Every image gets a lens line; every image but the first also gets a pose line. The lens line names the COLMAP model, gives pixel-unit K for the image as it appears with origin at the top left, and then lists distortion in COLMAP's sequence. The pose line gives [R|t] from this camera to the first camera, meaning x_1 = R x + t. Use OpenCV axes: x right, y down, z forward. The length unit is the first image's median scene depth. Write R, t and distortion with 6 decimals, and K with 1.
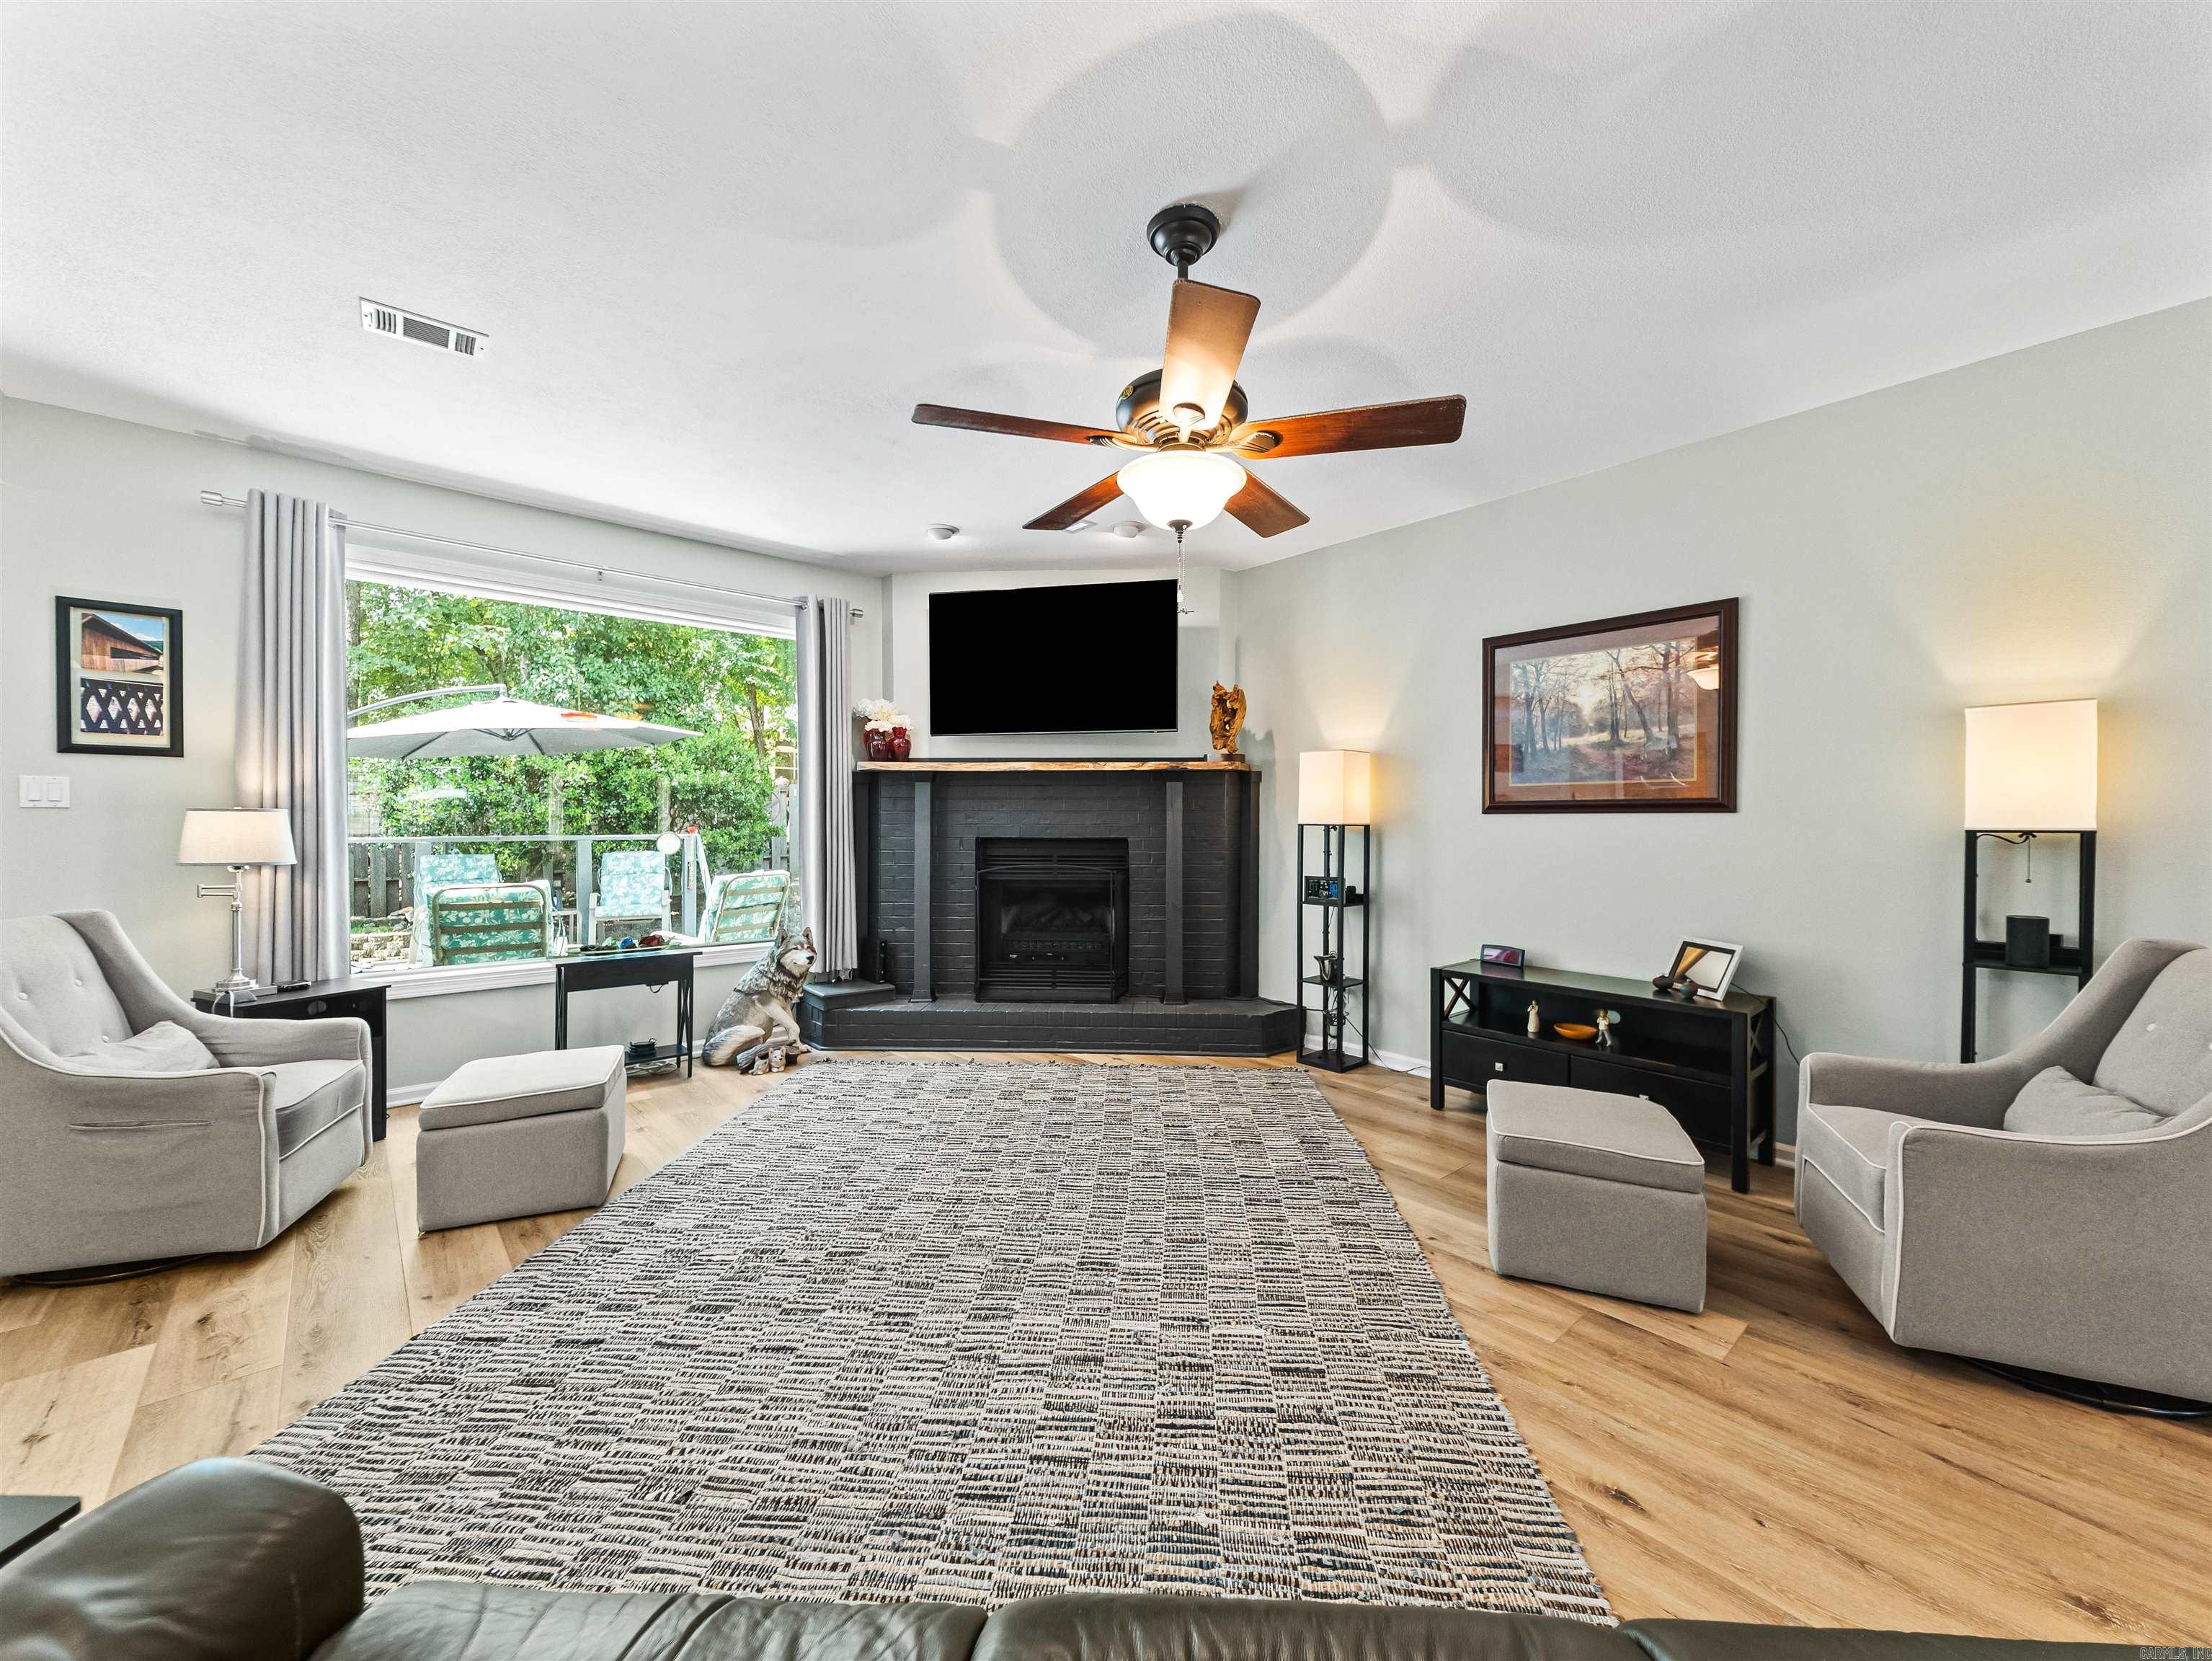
lens RADIAL K [[849.7, 0, 1109.4], [0, 849.7, 832.3], [0, 0, 1]] dist [0.028005, -0.007775]
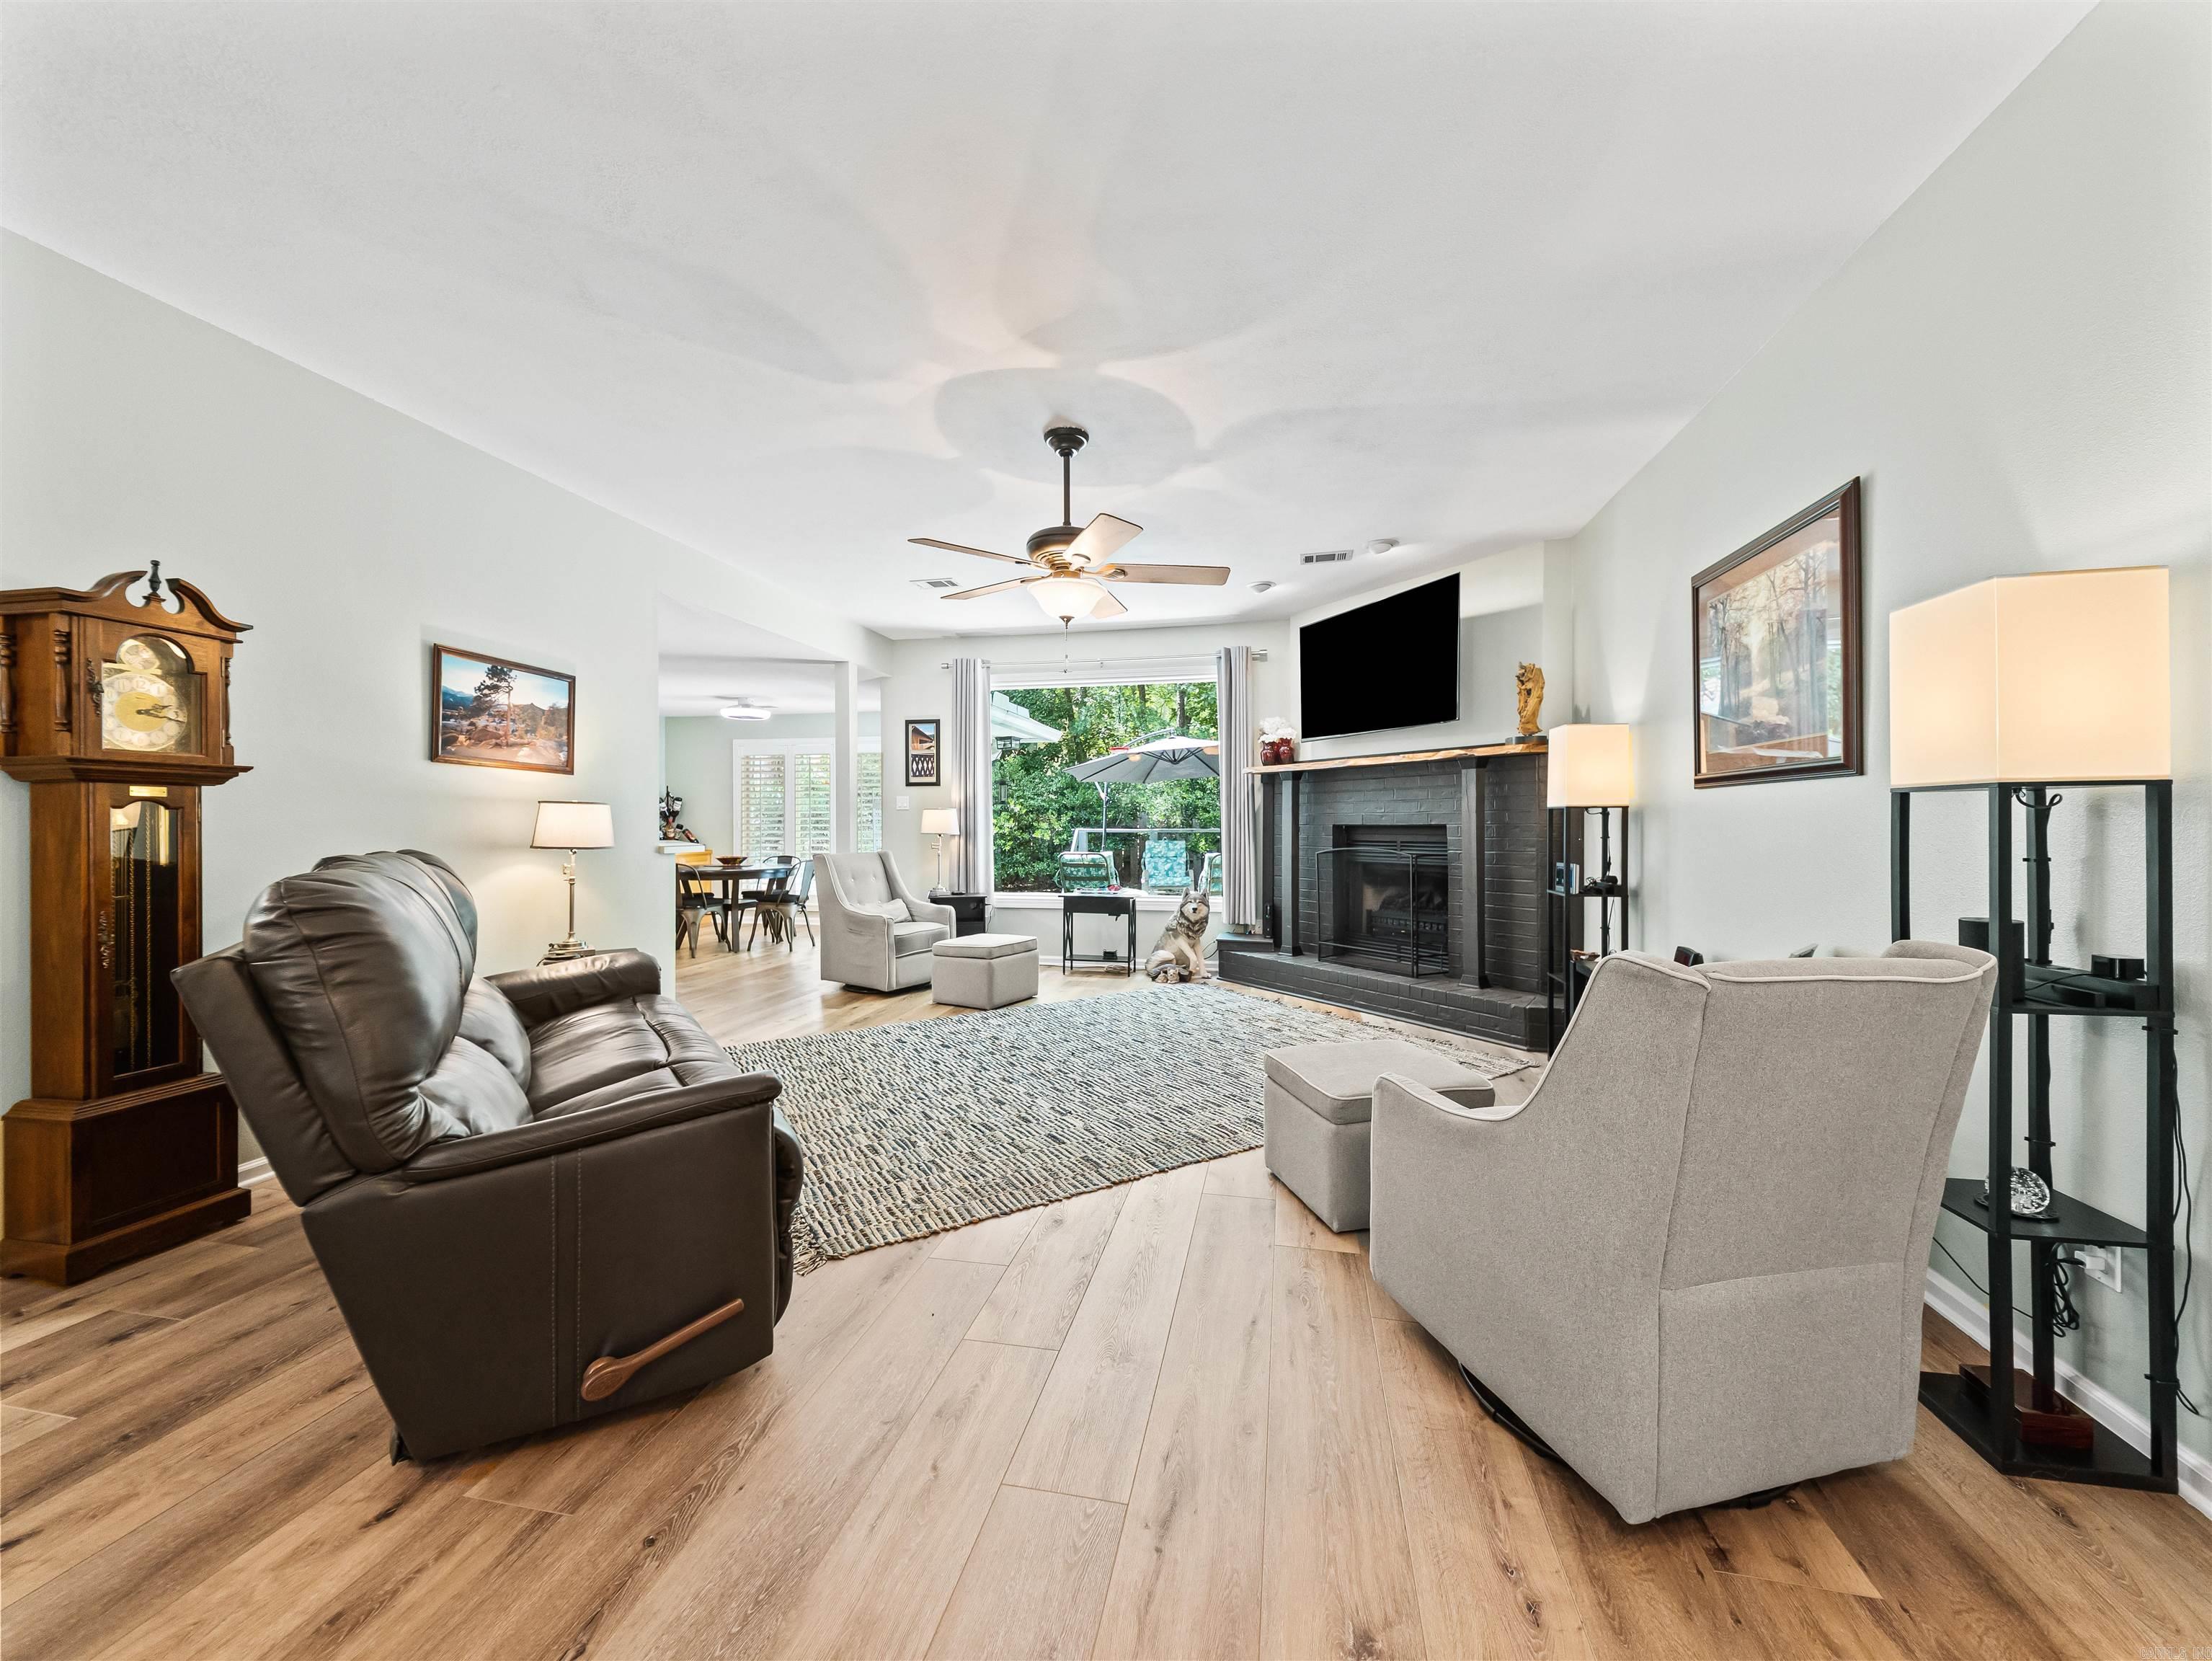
lens RADIAL K [[849.7, 0, 1121.2], [0, 849.7, 823.4], [0, 0, 1]] dist [0.028005, -0.007775]
pose [[0.603152, -0.005127, -0.797610, 0.710313], [-0.007618, 0.999897, -0.012188, 0.023962], [0.797590, 0.013427, 0.603051, 0.055544]]
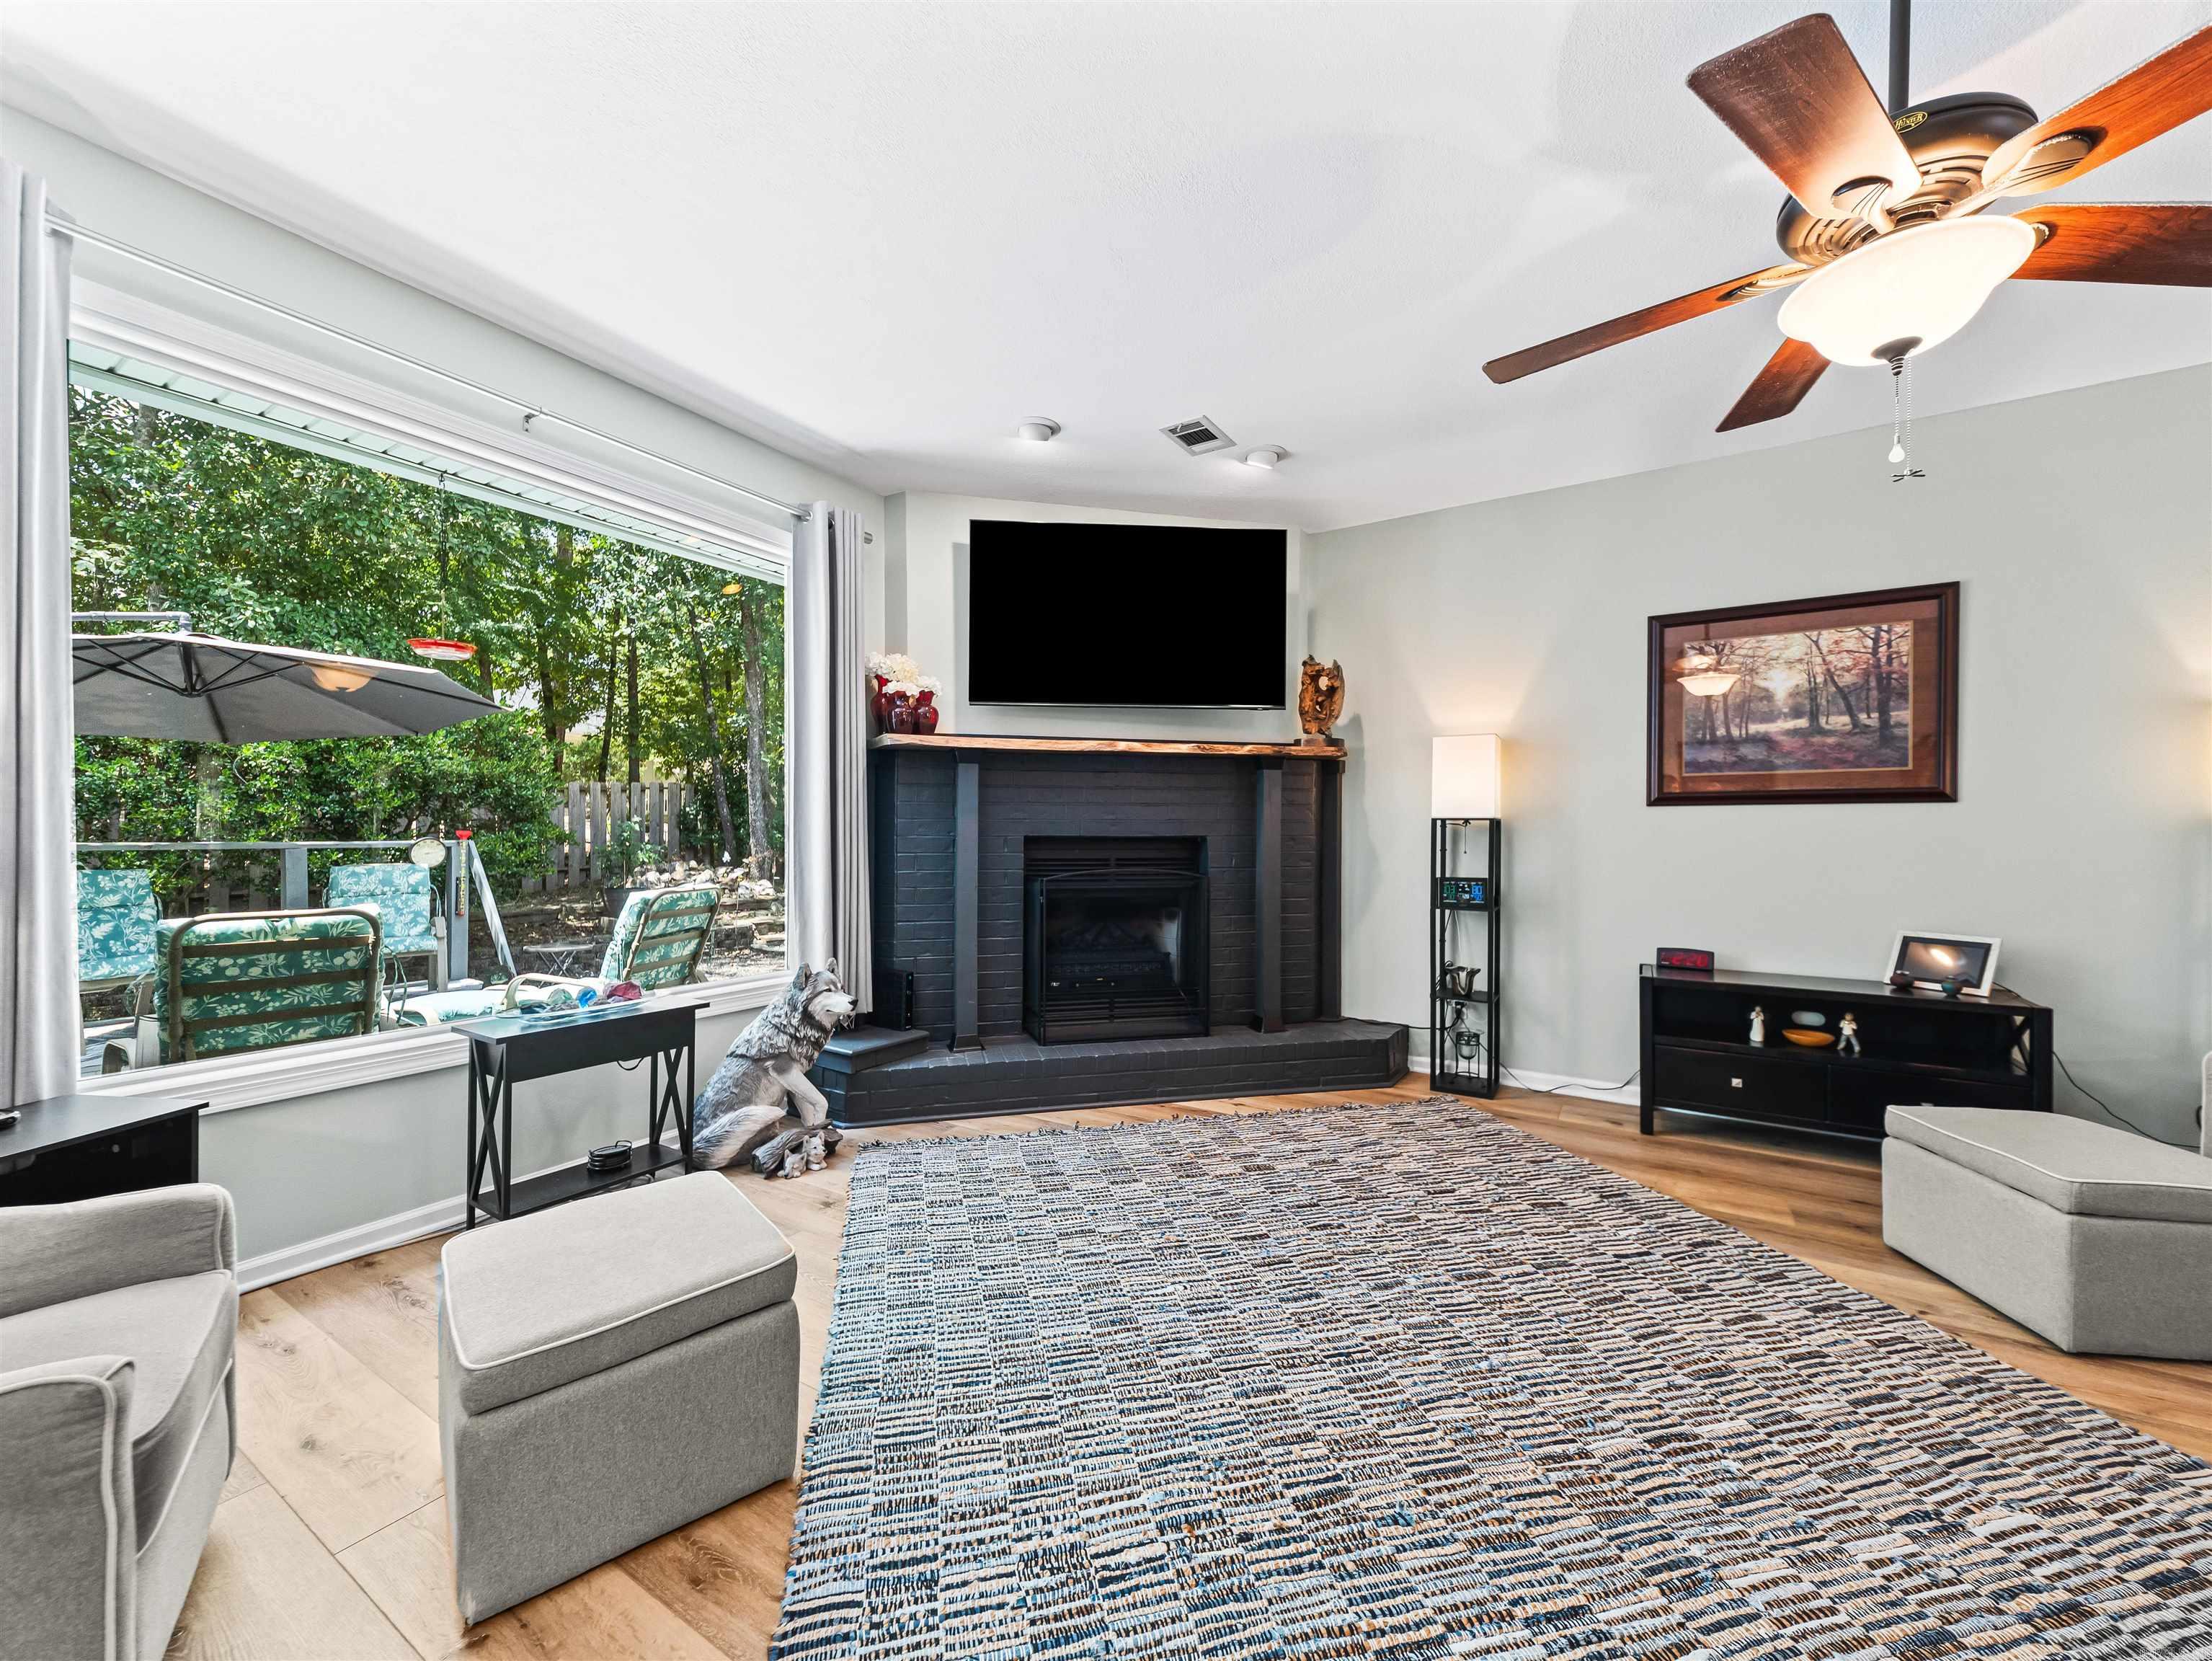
lens RADIAL K [[849.7, 0, 1112.2], [0, 849.7, 837.0], [0, 0, 1]] dist [0.028005, -0.007775]
pose [[0.957607, -0.000948, 0.288077, -0.357083], [0.003466, 0.999960, -0.008230, 0.015945], [-0.288057, 0.008880, 0.957572, 0.258595]]
